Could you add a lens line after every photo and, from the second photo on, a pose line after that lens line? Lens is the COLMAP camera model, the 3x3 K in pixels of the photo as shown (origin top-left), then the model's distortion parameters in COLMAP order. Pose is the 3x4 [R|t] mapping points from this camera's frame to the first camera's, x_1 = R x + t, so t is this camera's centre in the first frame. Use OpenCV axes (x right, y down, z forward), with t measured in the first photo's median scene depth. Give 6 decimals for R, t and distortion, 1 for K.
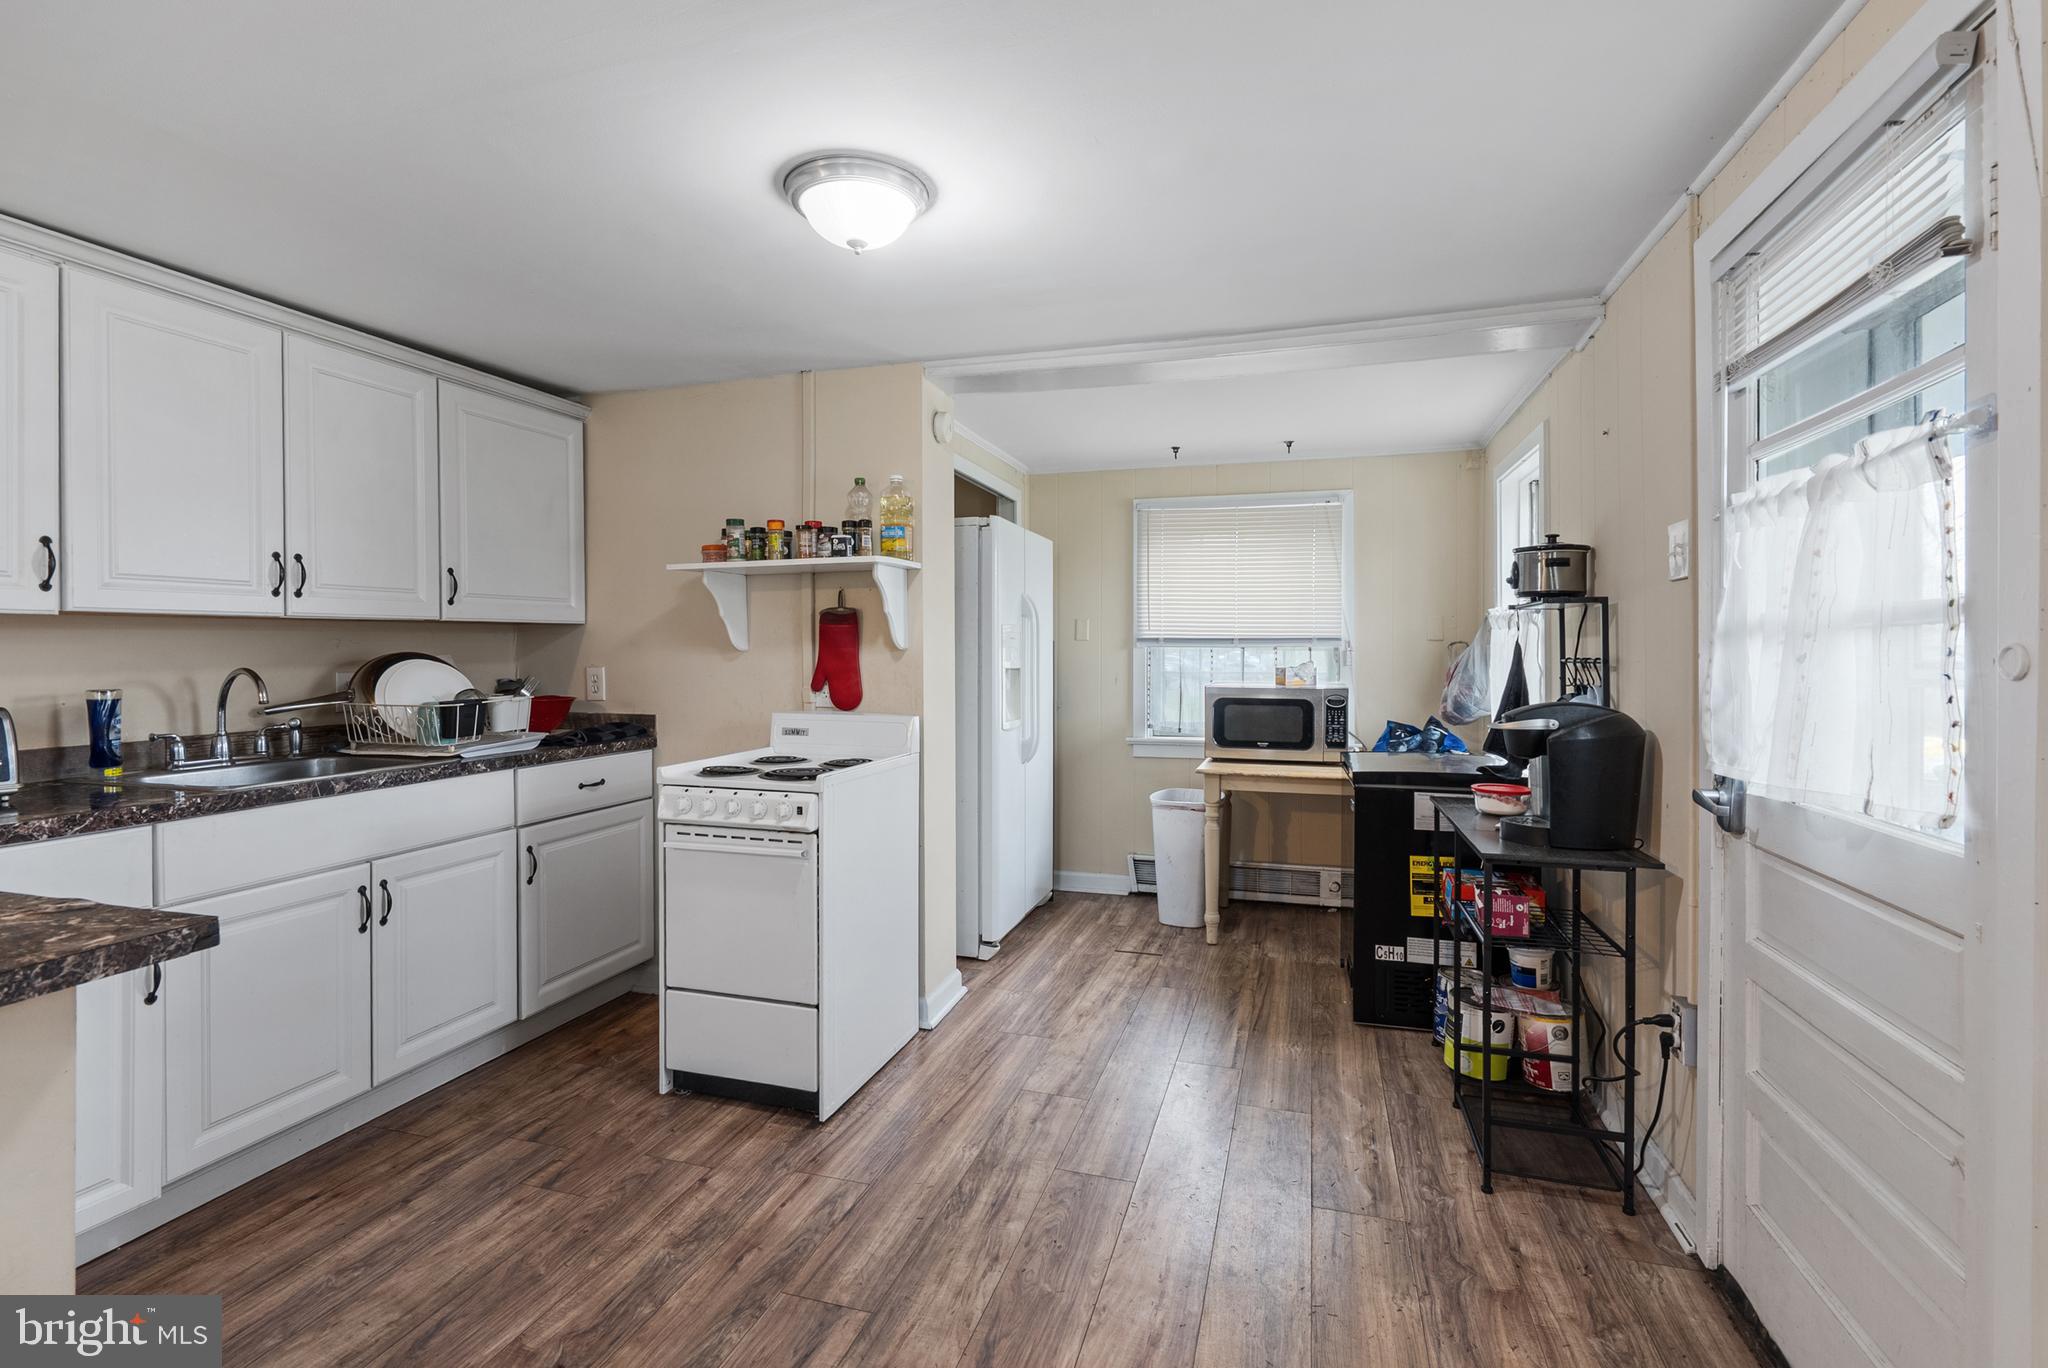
lens RADIAL K [[913.3, 0, 1032.8], [0, 913.3, 669.5], [0, 0, 1]] dist [-0.005200, -0.000702]
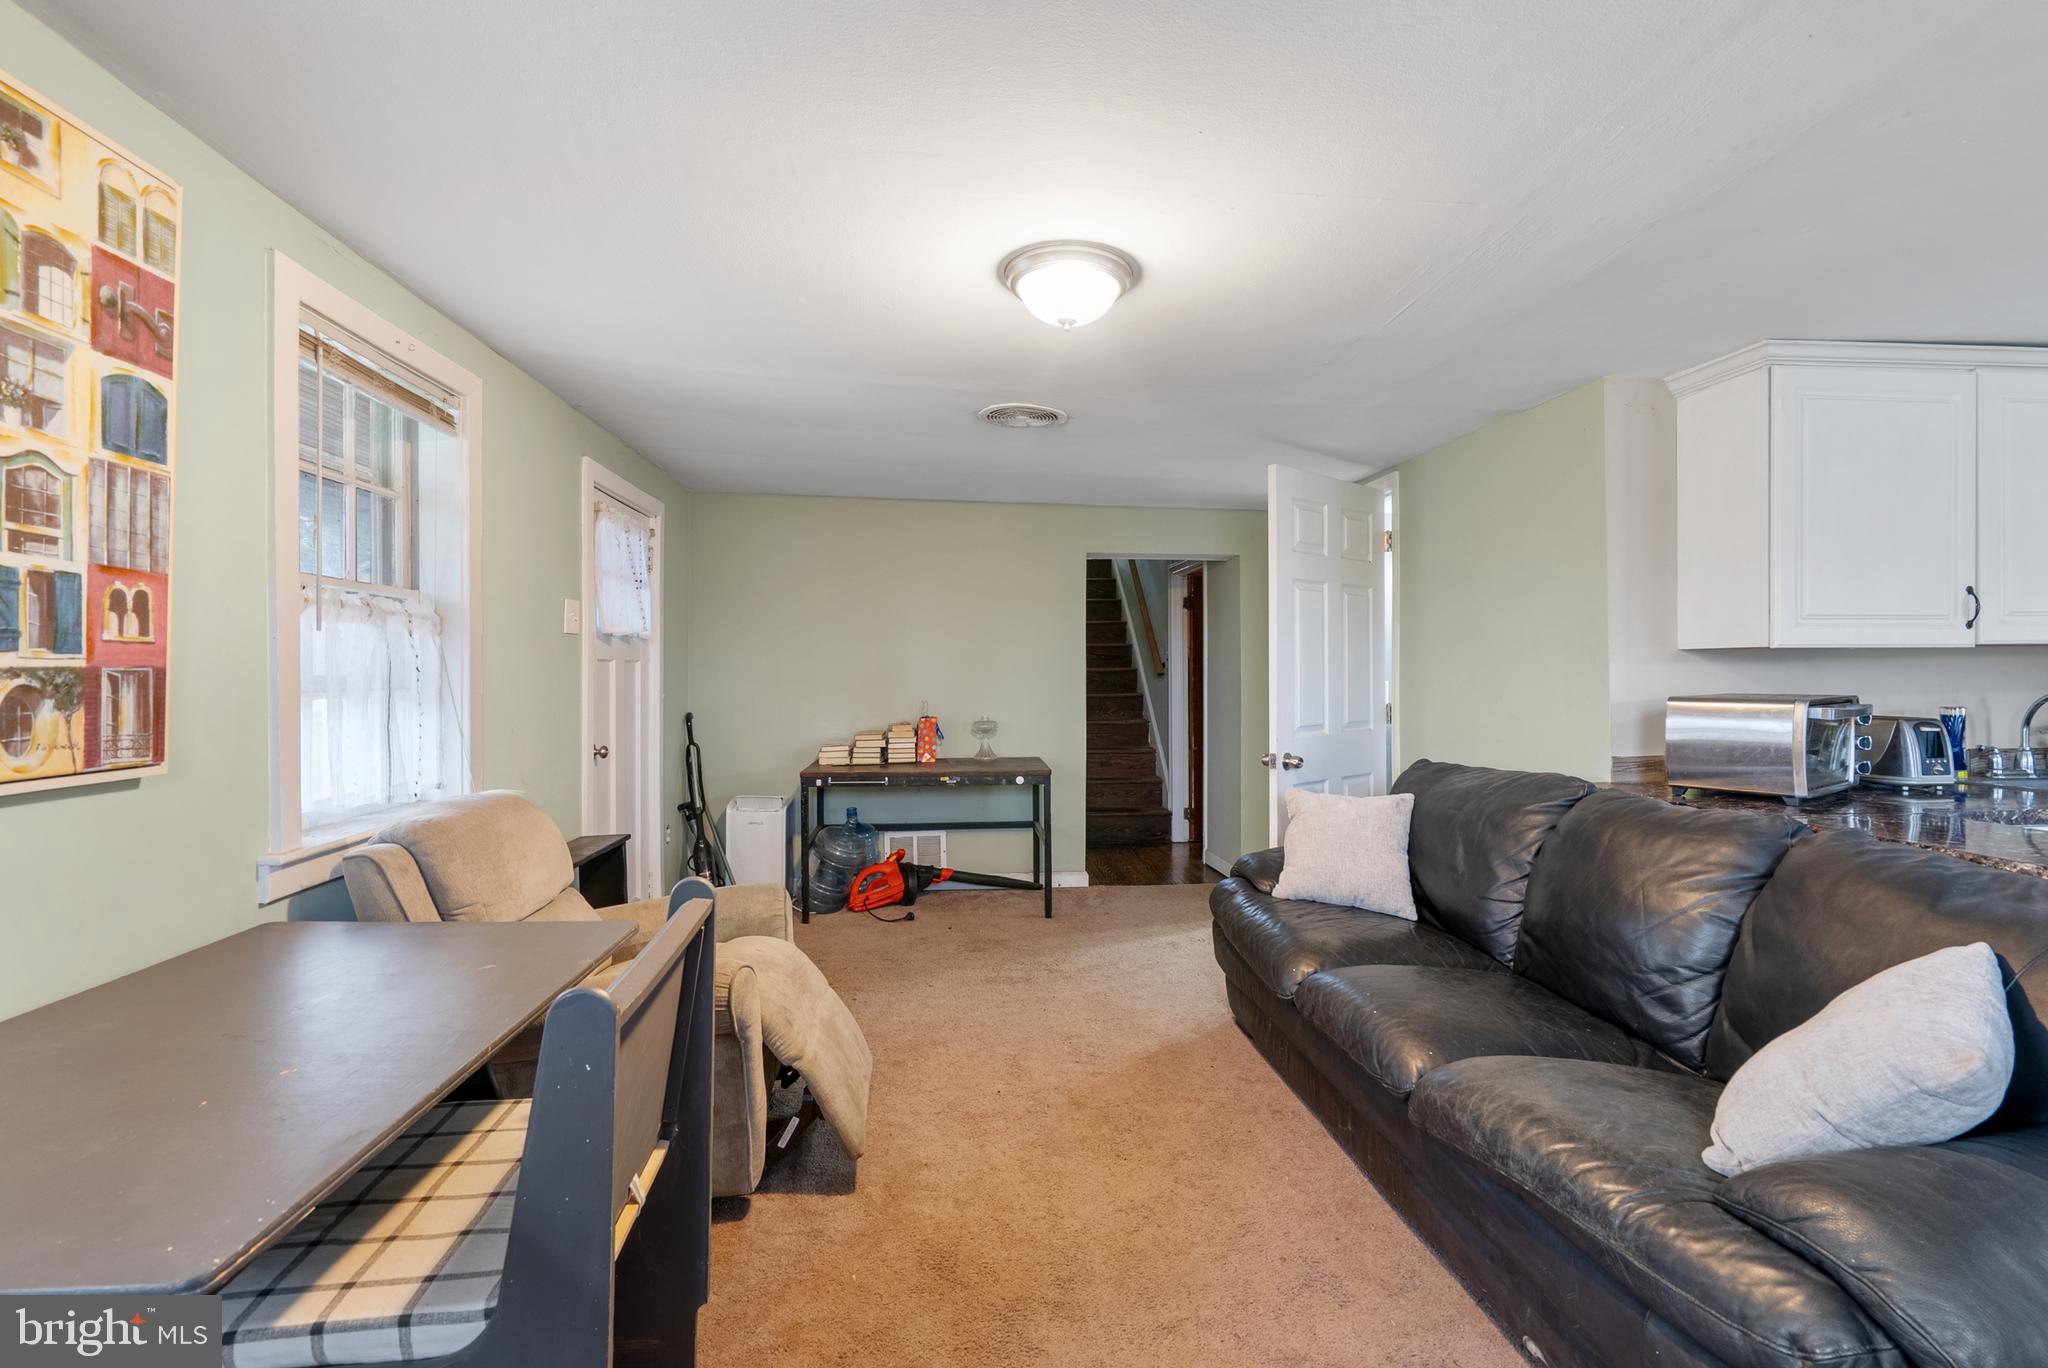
lens RADIAL K [[913.3, 0, 1028.1], [0, 913.3, 672.2], [0, 0, 1]] dist [-0.005200, -0.000702]
pose [[0.382905, -0.000040, -0.923788, -0.404022], [-0.018340, 0.999803, -0.007645, 0.008382], [0.923605, 0.019869, 0.382829, -0.710316]]
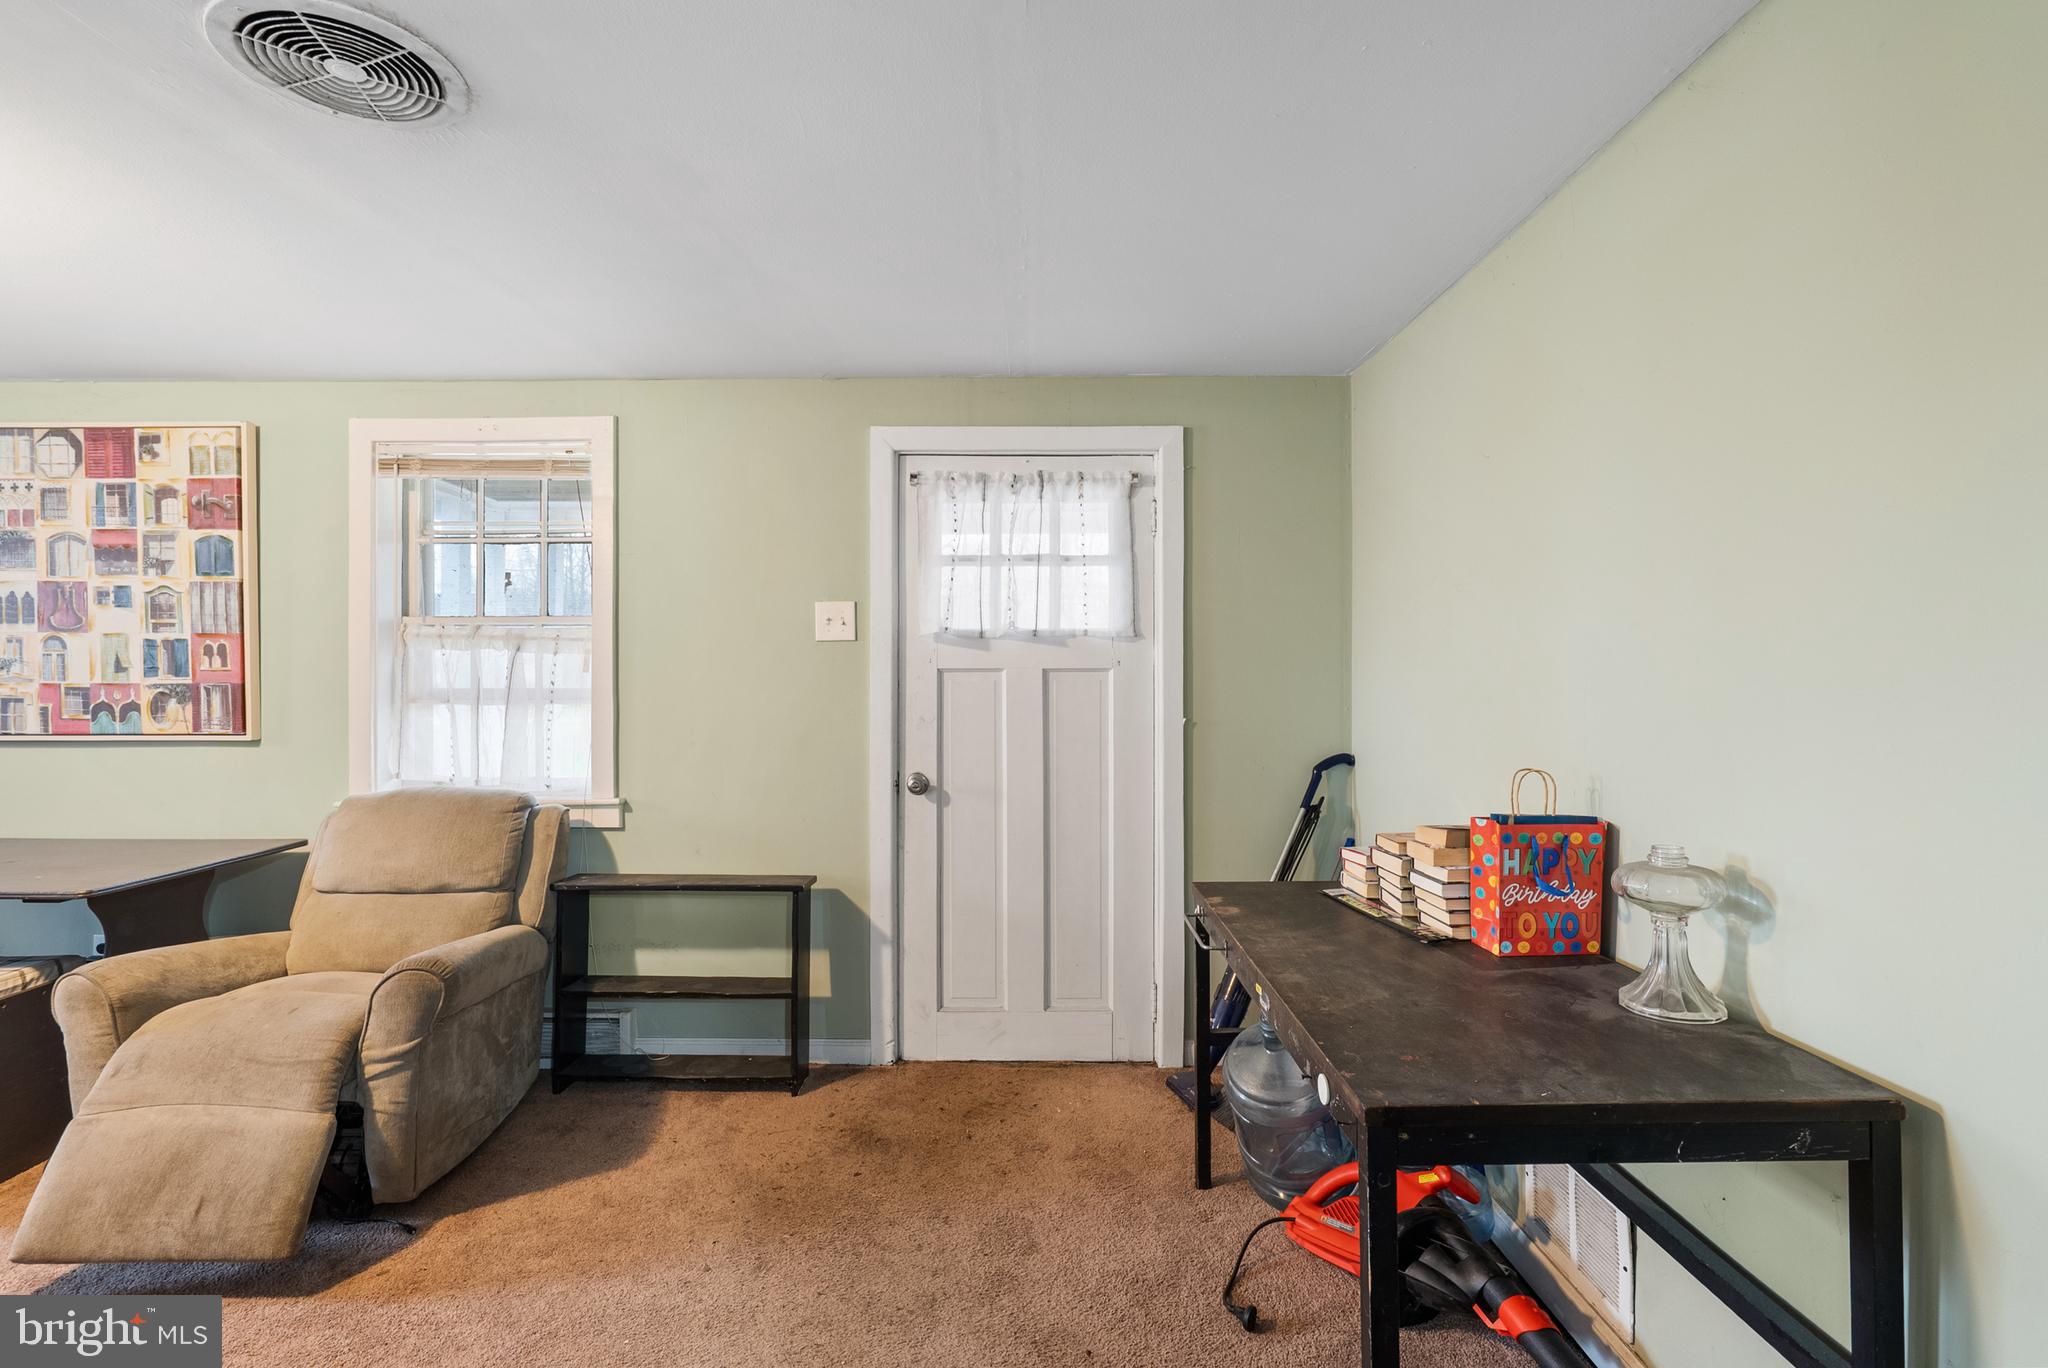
lens RADIAL K [[913.3, 0, 1028.5], [0, 913.3, 682.2], [0, 0, 1]] dist [-0.005200, -0.000702]
pose [[-0.956121, 0.000137, -0.292973, -2.209205], [-0.006022, 0.999779, 0.020118, -0.027193], [0.292911, 0.021000, -0.955909, 0.688265]]
